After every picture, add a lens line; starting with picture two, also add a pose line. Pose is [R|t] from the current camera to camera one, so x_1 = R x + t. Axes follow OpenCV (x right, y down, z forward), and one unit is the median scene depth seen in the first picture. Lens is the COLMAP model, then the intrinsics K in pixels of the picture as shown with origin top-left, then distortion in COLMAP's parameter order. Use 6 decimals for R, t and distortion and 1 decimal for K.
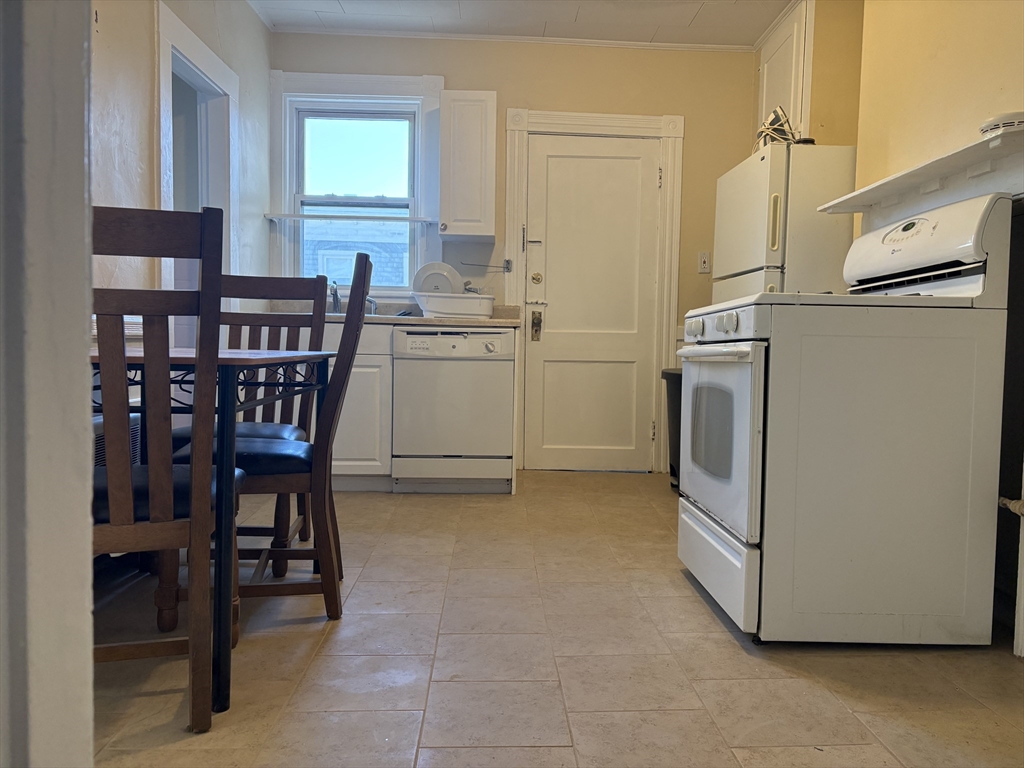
lens RADIAL K [[786.5, 0, 512.8], [0, 786.5, 389.0], [0, 0, 1]] dist [0.036976, -0.024218]
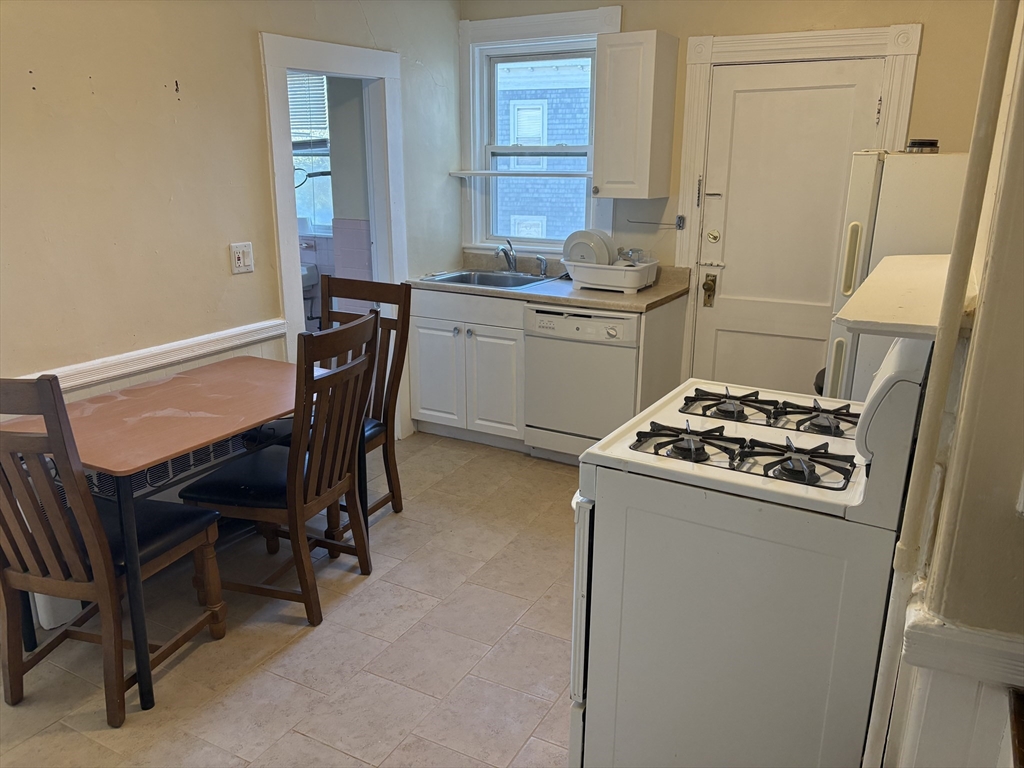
lens RADIAL K [[786.5, 0, 506.3], [0, 786.5, 383.6], [0, 0, 1]] dist [0.036976, -0.024218]
pose [[0.854453, 0.127019, -0.503763, 0.301901], [-0.013557, 0.974773, 0.222787, -0.175691], [0.519352, -0.183531, 0.834619, 0.108090]]
